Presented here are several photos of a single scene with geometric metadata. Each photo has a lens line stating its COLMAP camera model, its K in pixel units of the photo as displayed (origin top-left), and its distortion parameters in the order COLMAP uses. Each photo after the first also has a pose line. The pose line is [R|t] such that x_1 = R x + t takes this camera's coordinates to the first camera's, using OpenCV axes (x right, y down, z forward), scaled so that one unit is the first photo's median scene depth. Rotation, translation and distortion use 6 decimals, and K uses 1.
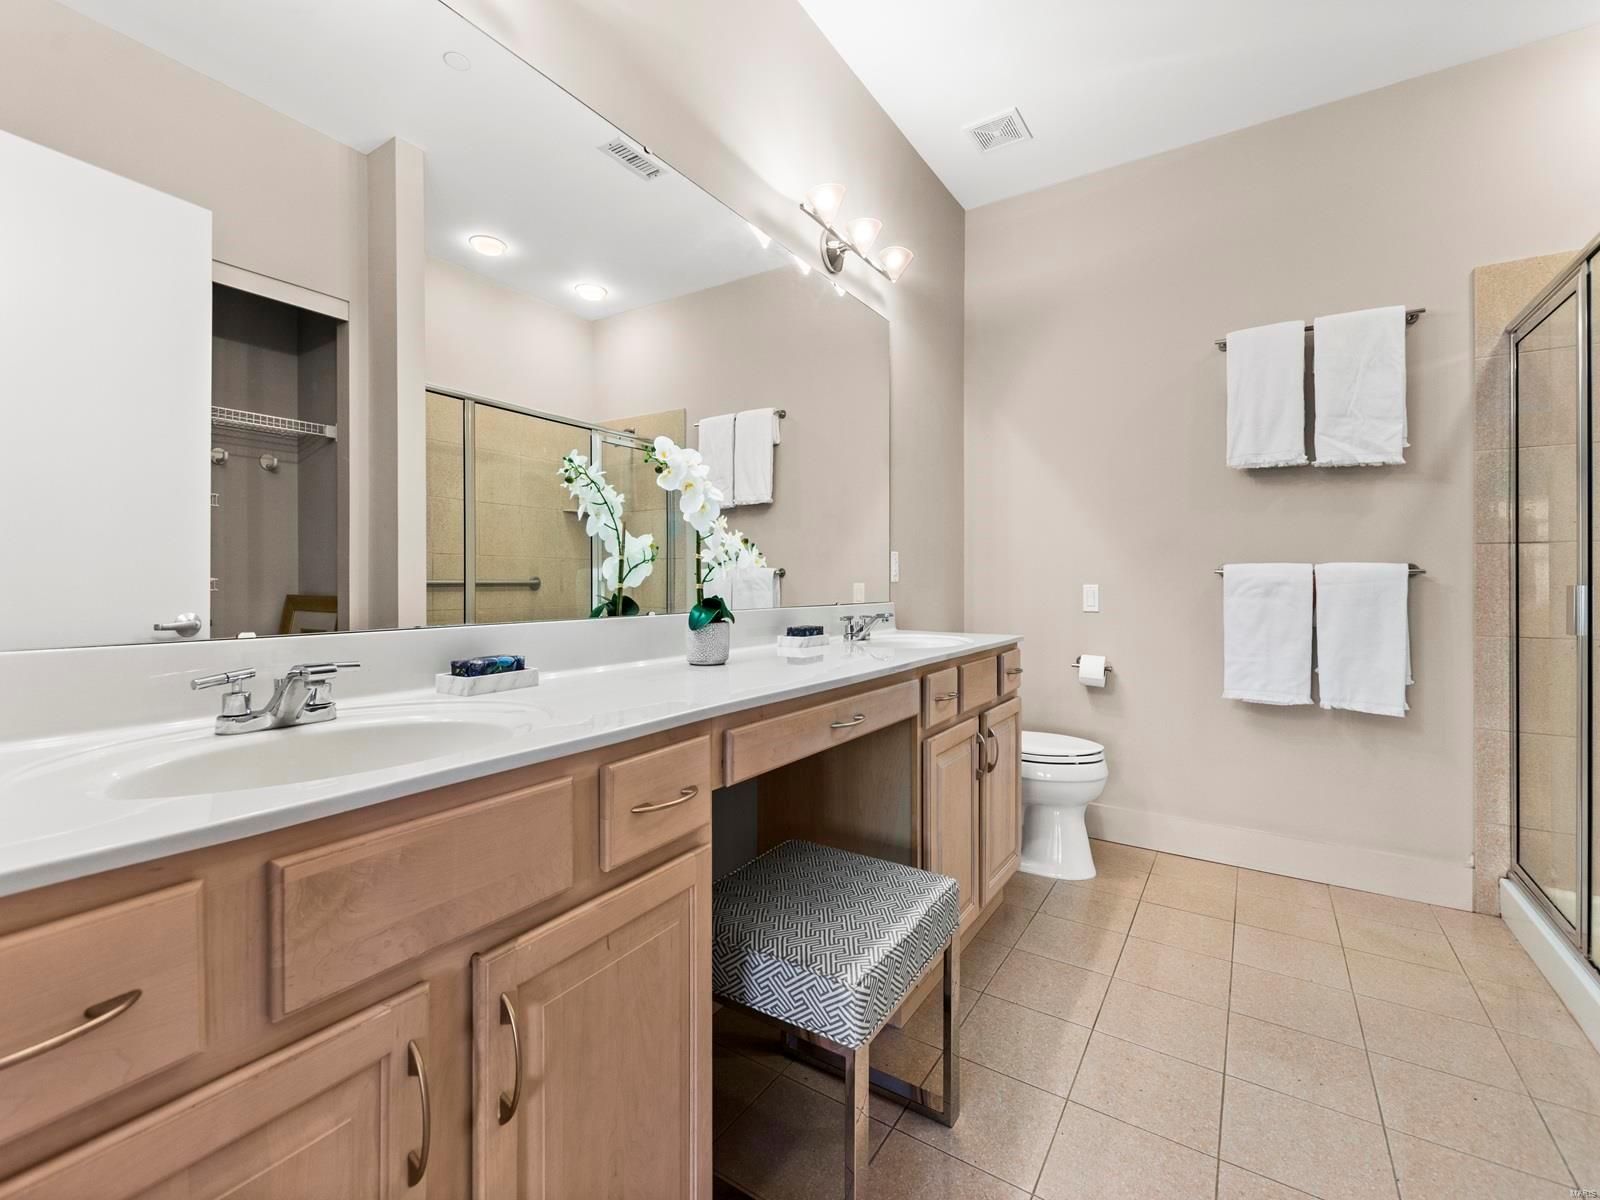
lens RADIAL K [[703.9, 0, 796.9], [0, 703.9, 573.4], [0, 0, 1]] dist [0.001315, 0.000135]
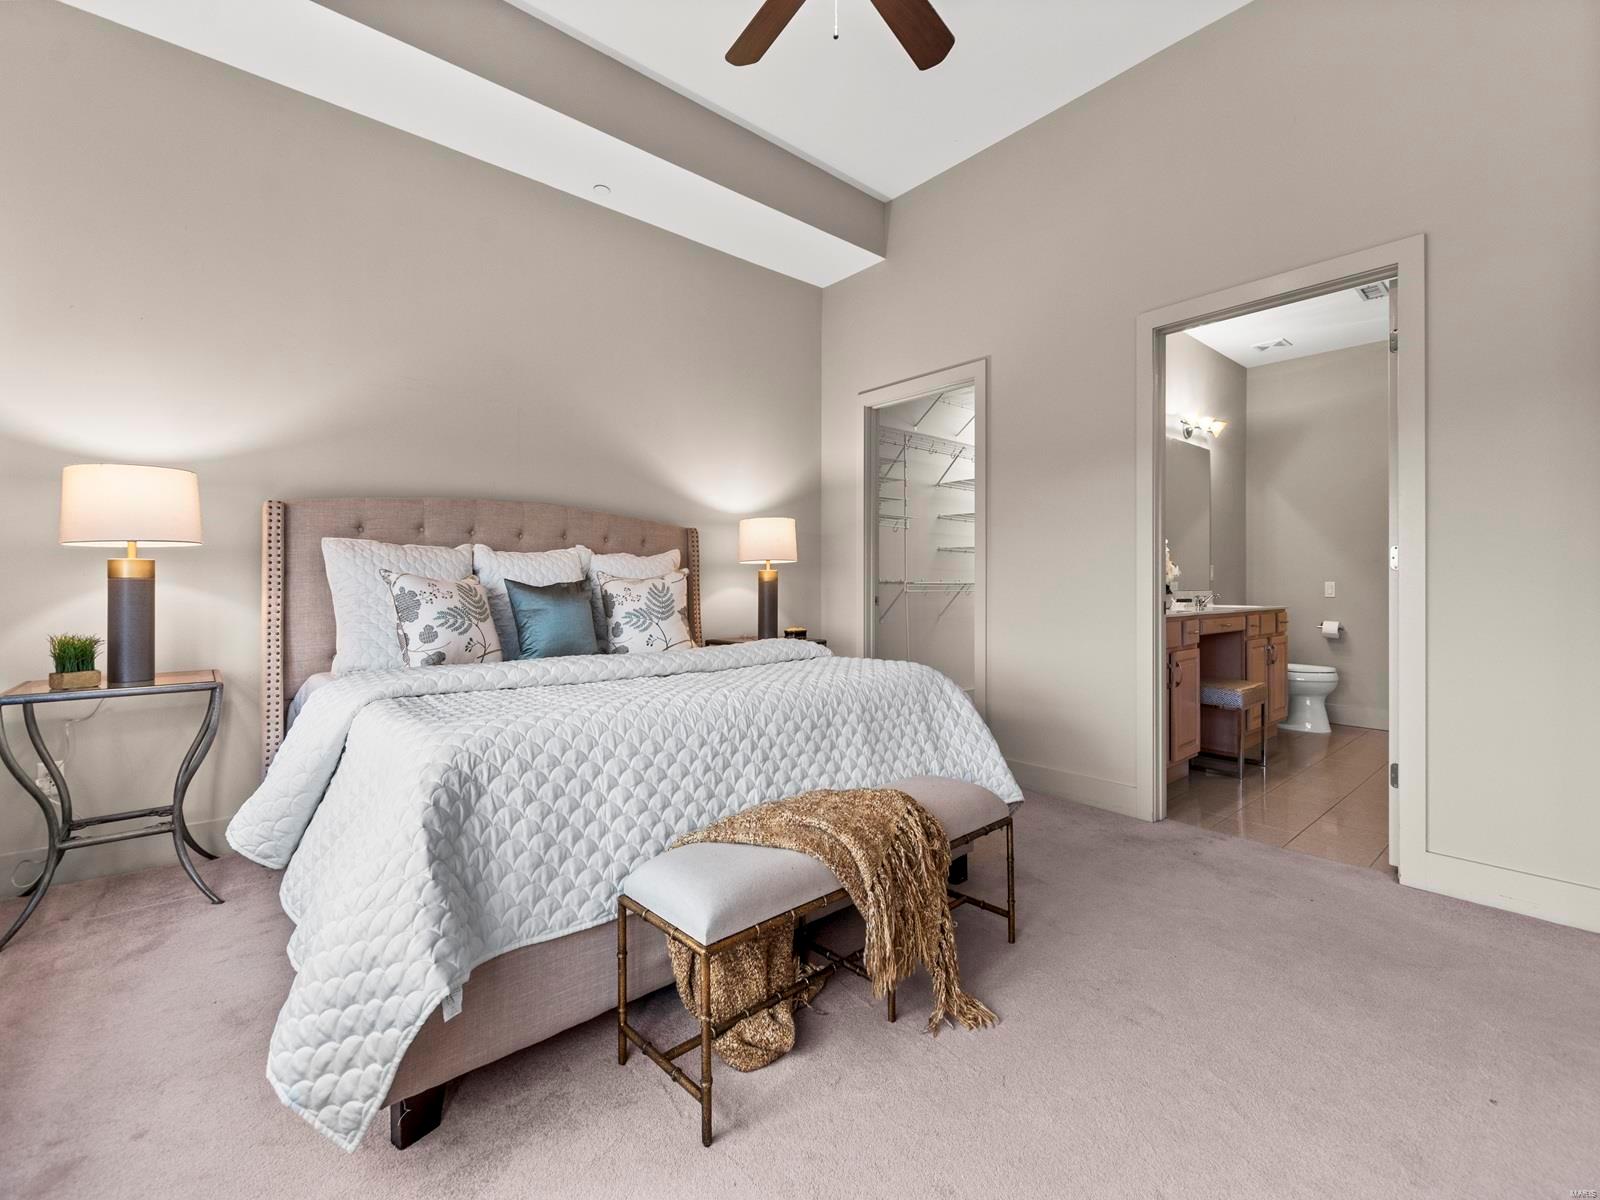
lens RADIAL K [[703.9, 0, 796.9], [0, 703.9, 573.4], [0, 0, 1]] dist [0.001315, 0.000135]
pose [[0.961346, -0.001946, -0.275338, -0.513434], [0.001865, 0.999998, -0.000557, -0.009226], [0.275338, 0.000022, 0.961347, -1.433934]]
